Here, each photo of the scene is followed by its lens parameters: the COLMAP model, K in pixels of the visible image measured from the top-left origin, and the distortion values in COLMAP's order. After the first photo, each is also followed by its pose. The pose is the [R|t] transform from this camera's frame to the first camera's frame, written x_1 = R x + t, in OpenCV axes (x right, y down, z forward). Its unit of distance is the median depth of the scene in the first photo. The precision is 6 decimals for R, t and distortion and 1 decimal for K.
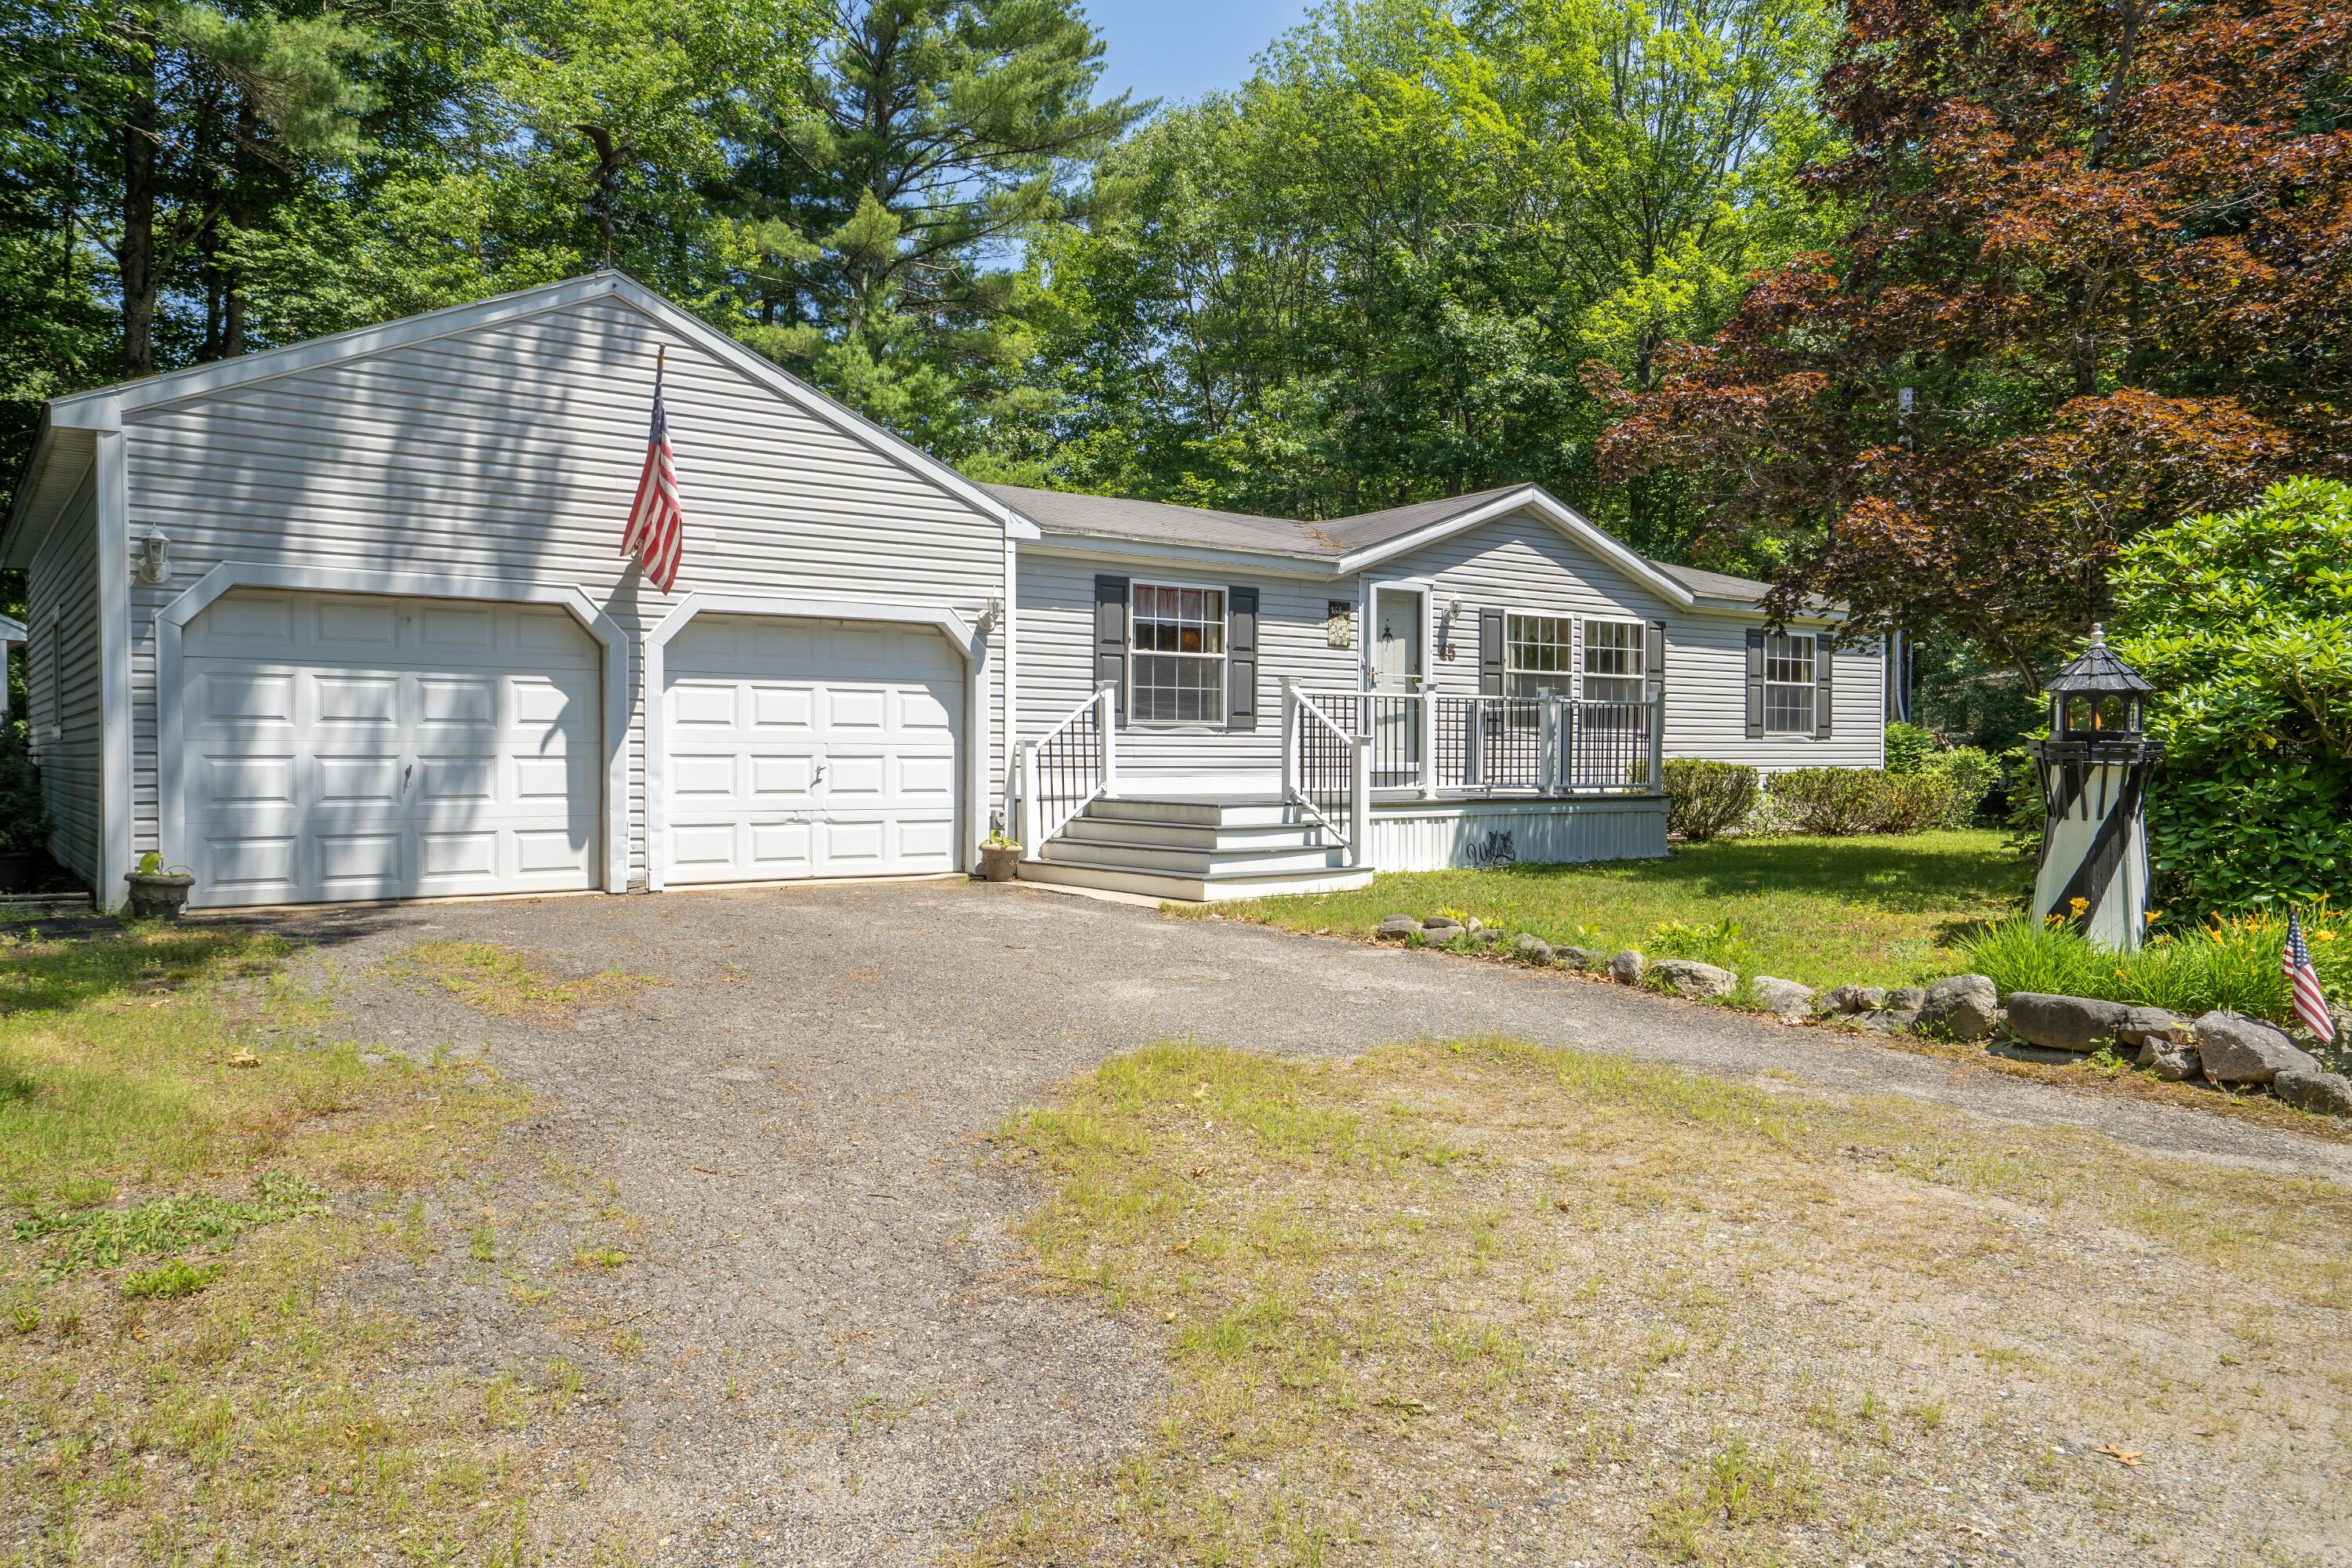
lens RADIAL K [[1663.6, 0, 1176.0], [0, 1663.6, 784.0], [0, 0, 1]] dist [0.001151, 0.047248]
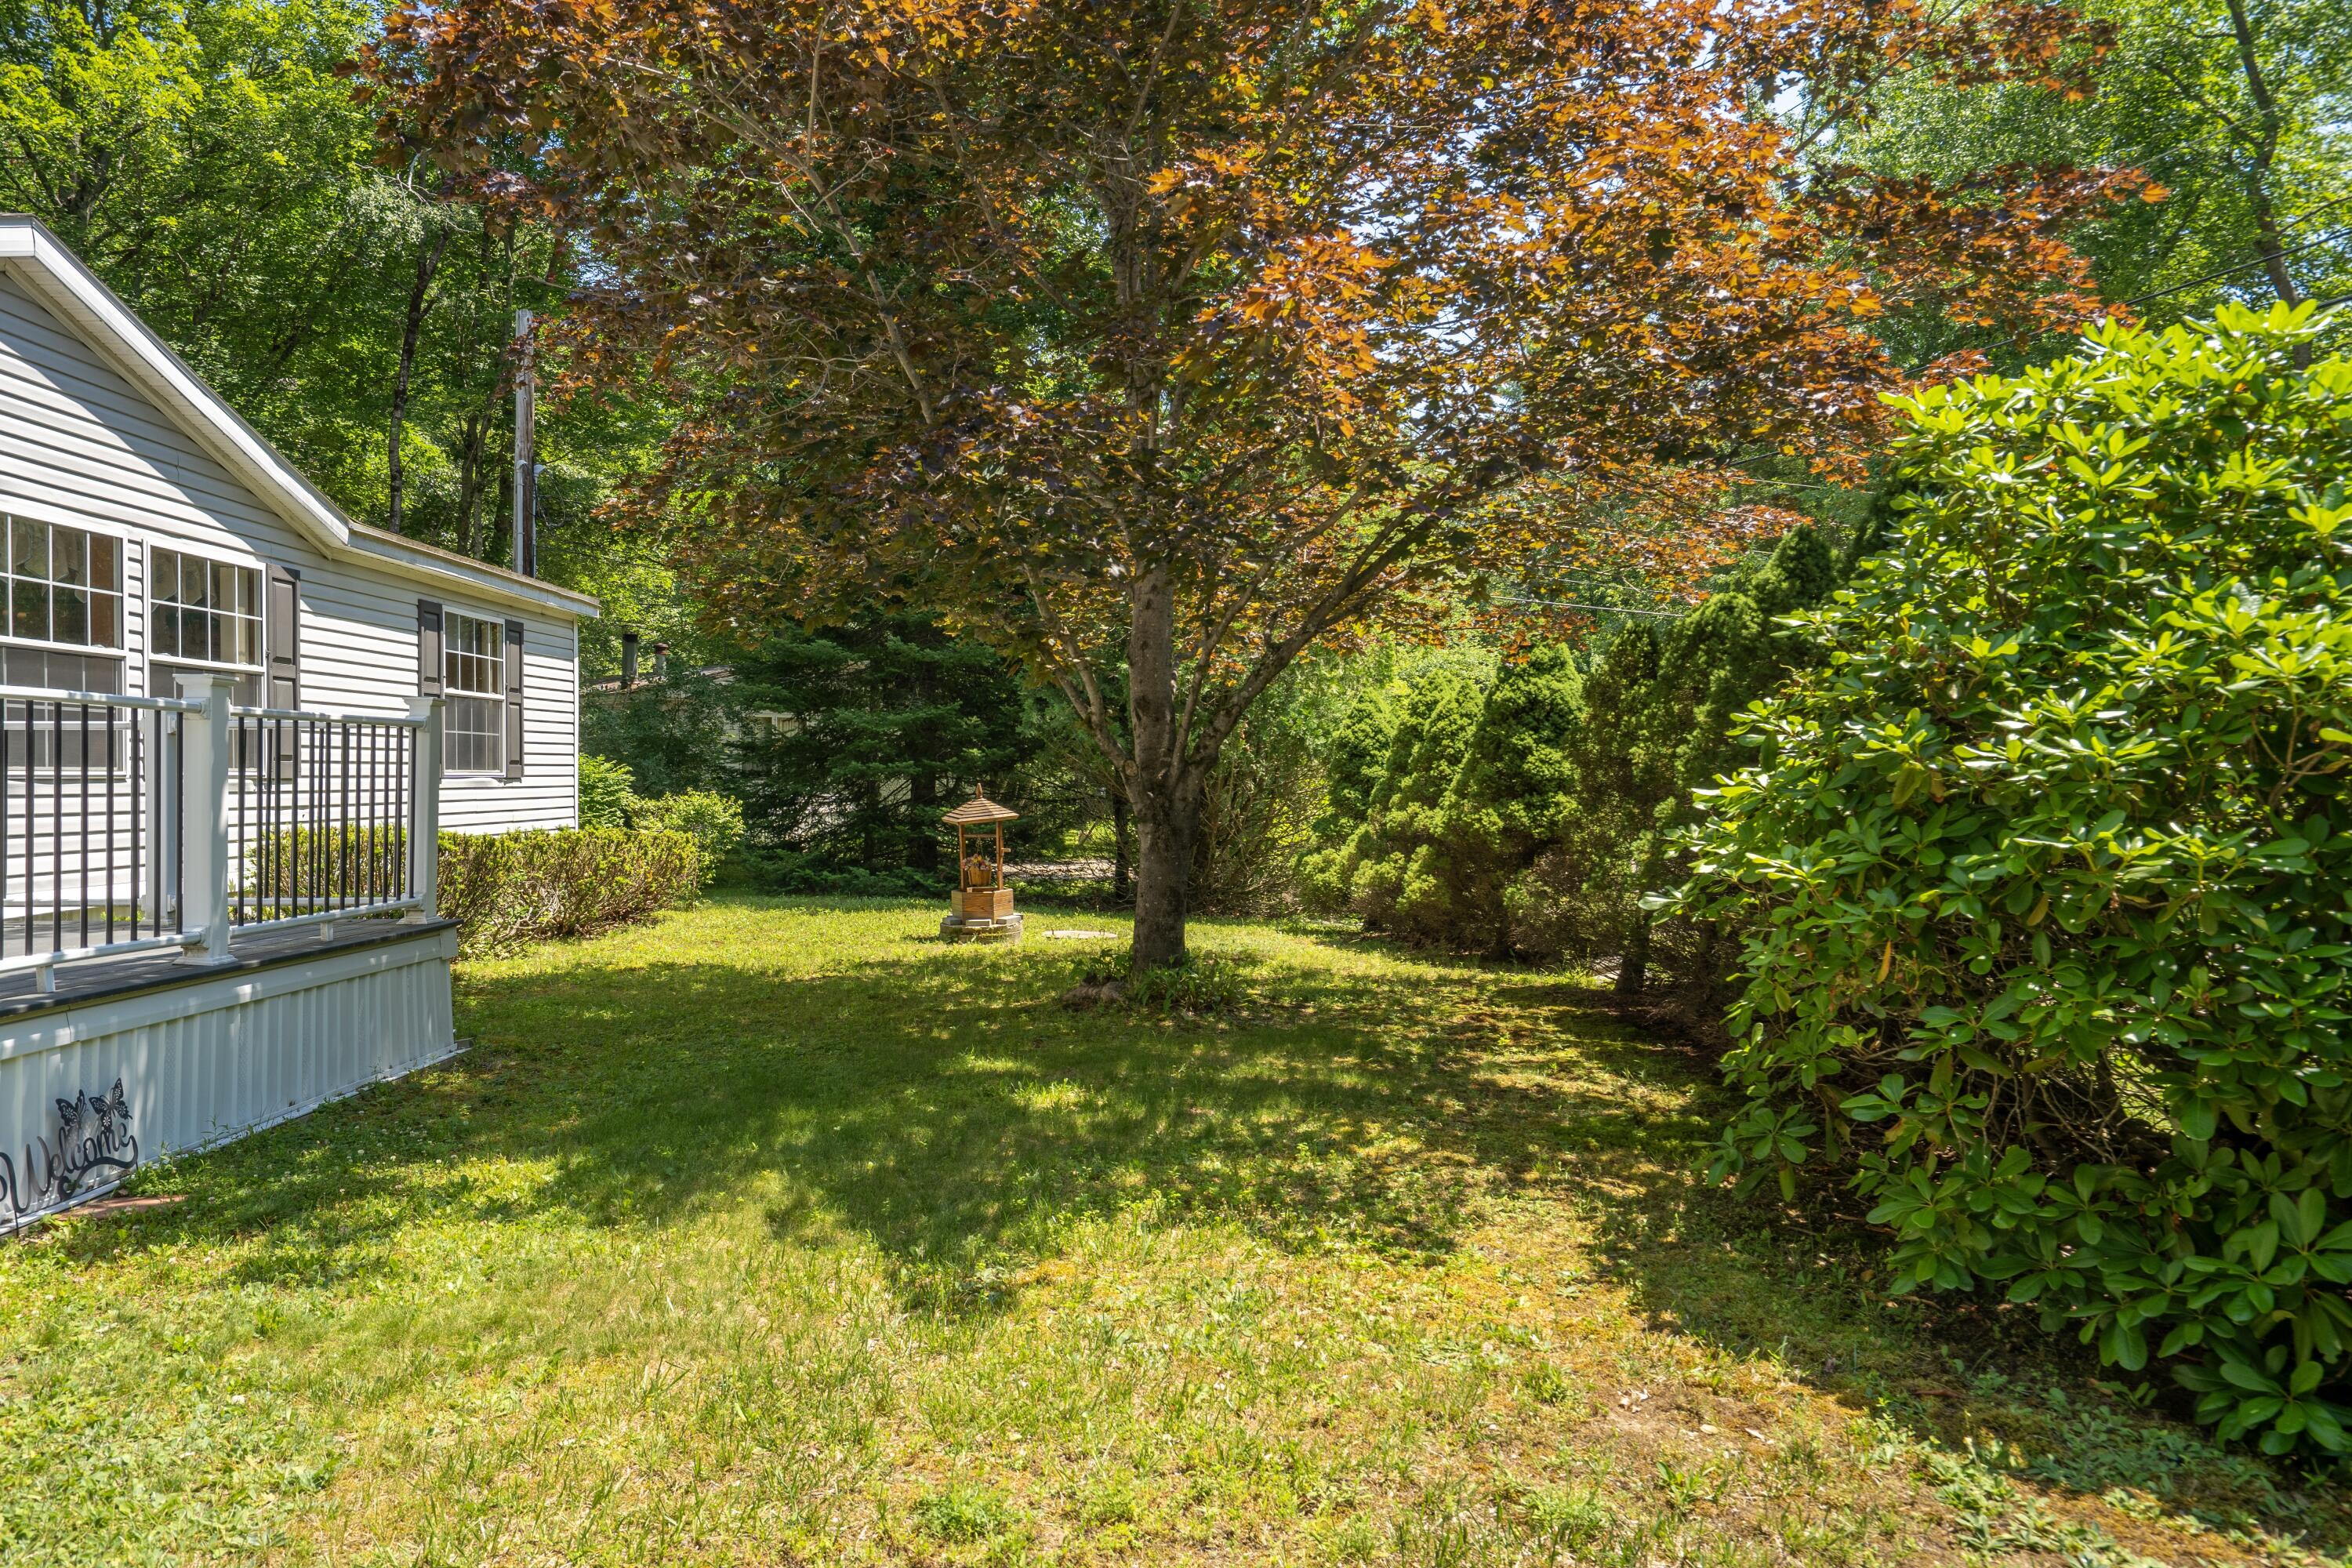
lens RADIAL K [[1572.9, 0, 1176.0], [0, 1572.9, 784.0], [0, 0, 1]] dist [-0.000483, 0.025968]
pose [[0.594159, -0.008706, 0.804301, 0.052712], [0.017743, 0.999840, -0.002285, -0.022867], [-0.804152, 0.015628, 0.594218, 0.490417]]
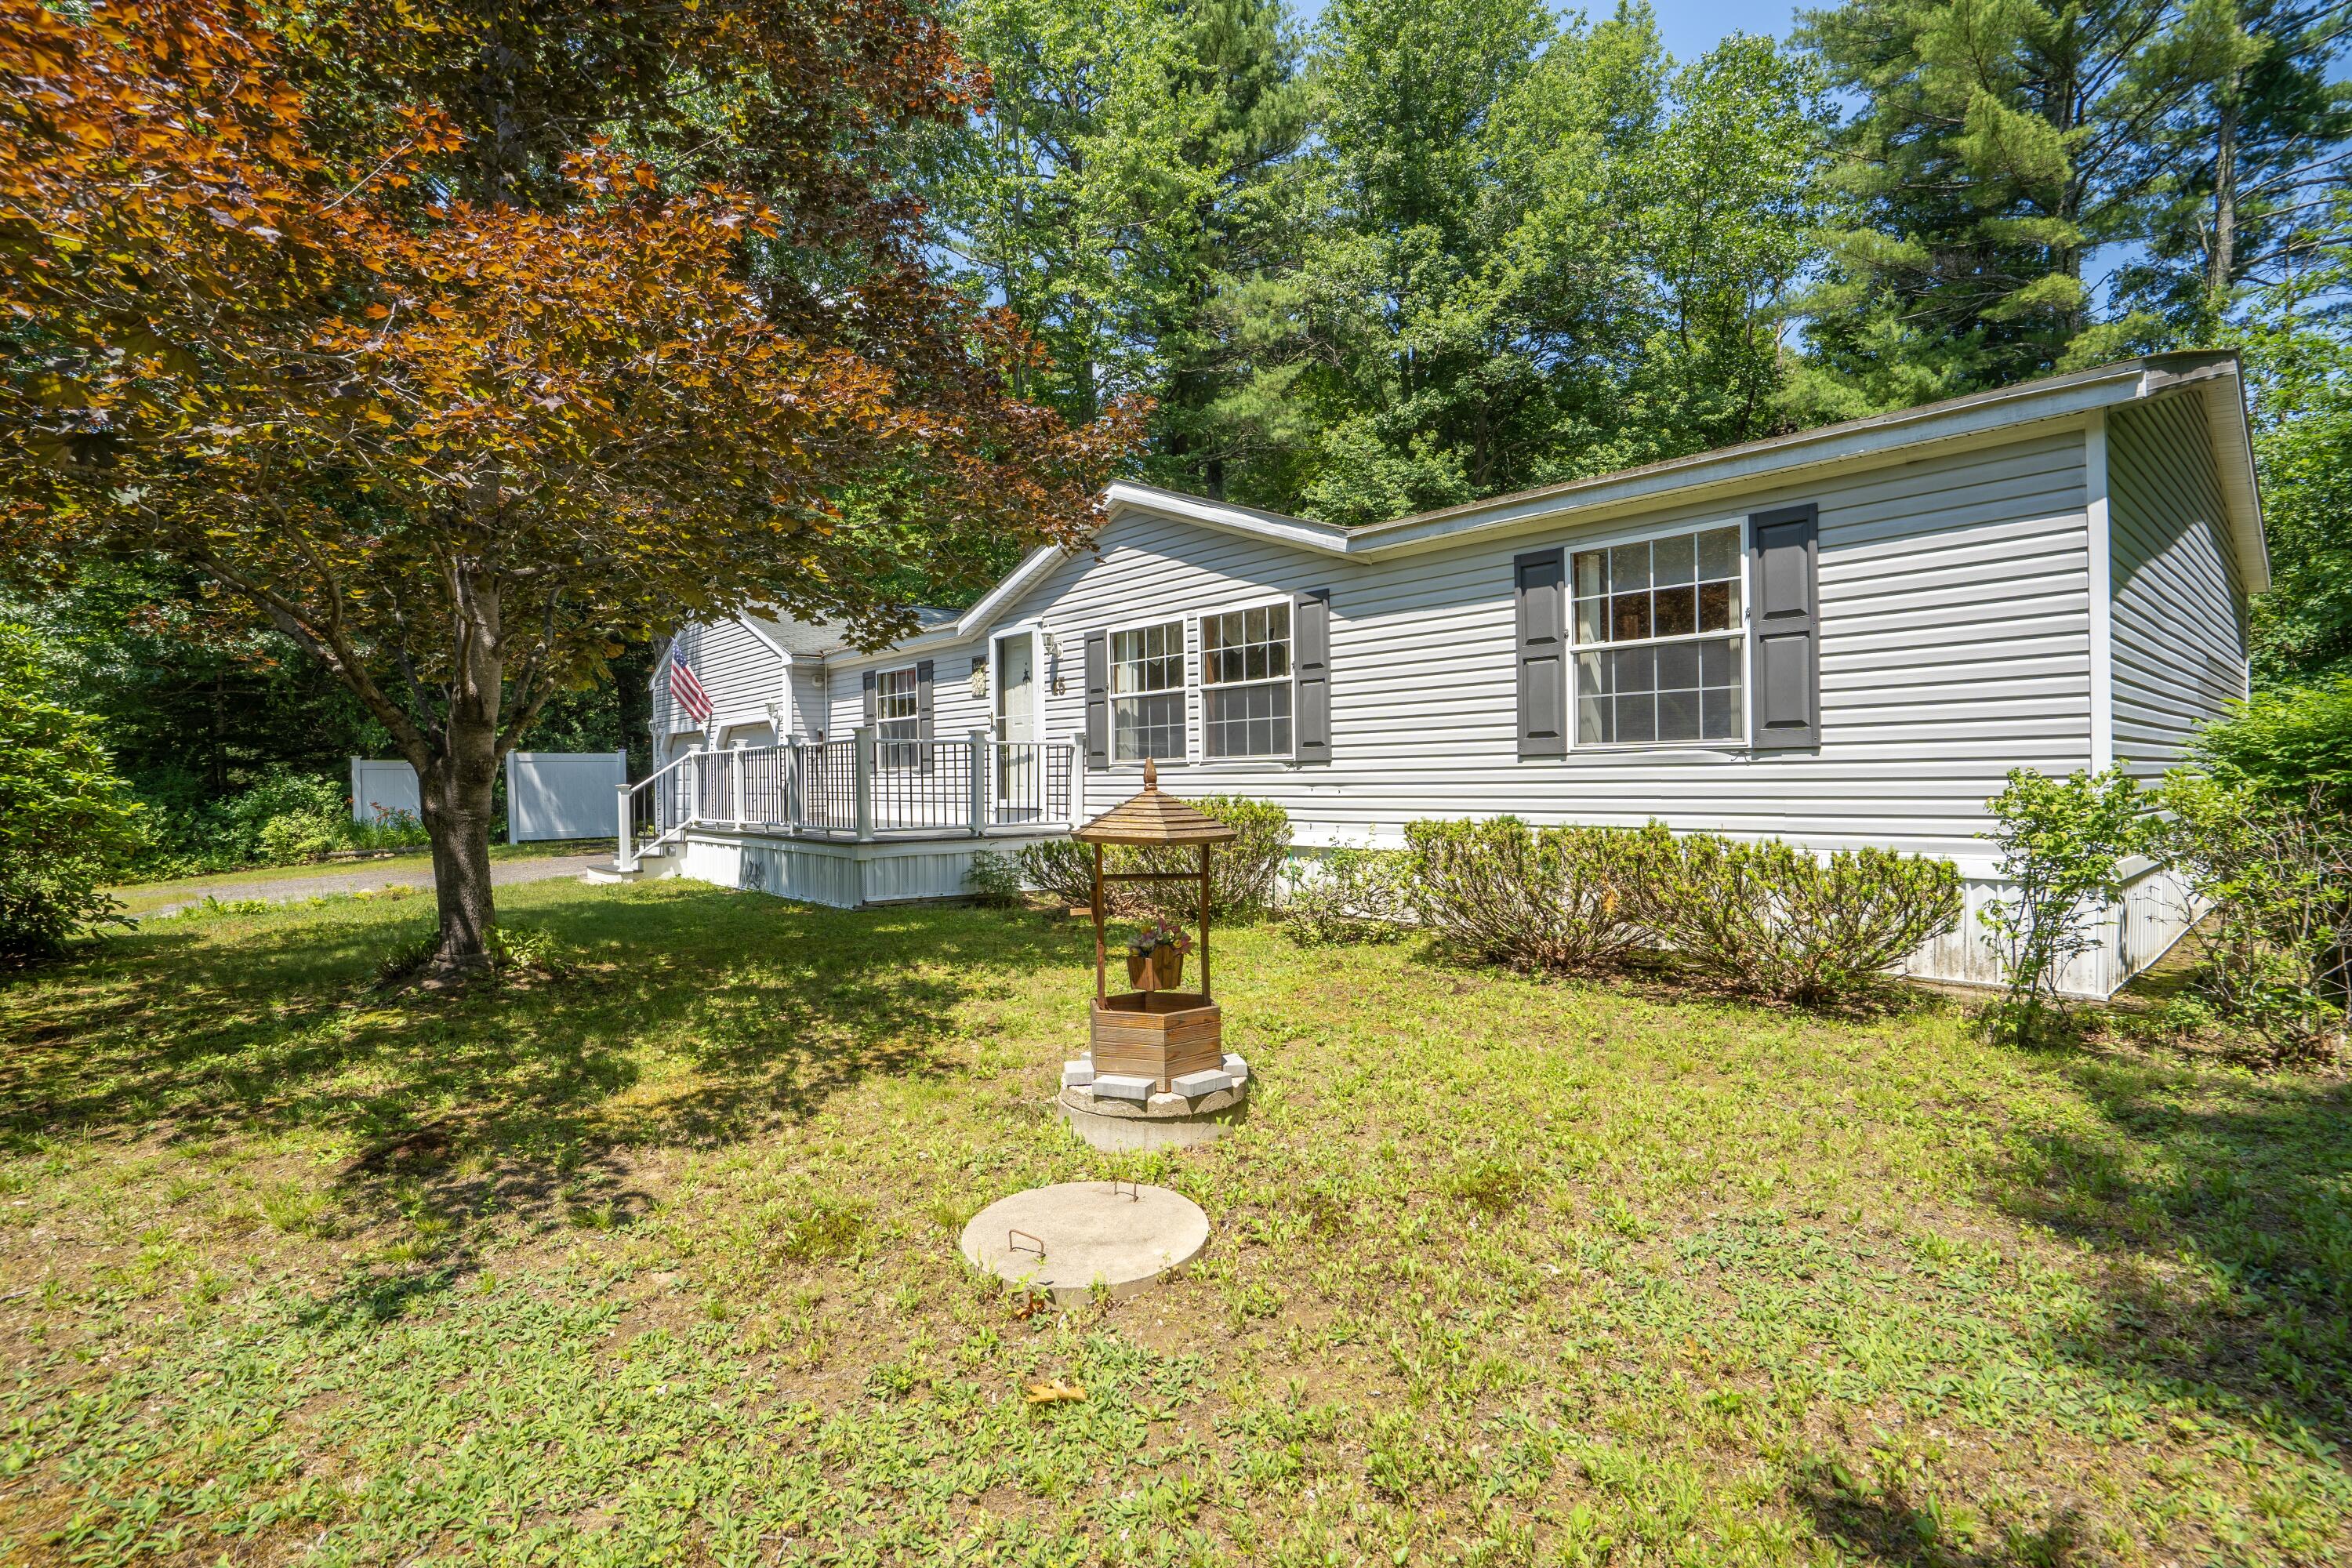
lens RADIAL K [[1101.2, 0, 1180.6], [0, 1101.2, 775.8], [0, 0, 1]] dist [-0.054881, 0.022970]
pose [[0.087324, -0.010928, -0.996120, 0.753363], [-0.006813, 0.999910, -0.011567, -0.019421], [0.996157, 0.007797, 0.087242, 0.951311]]
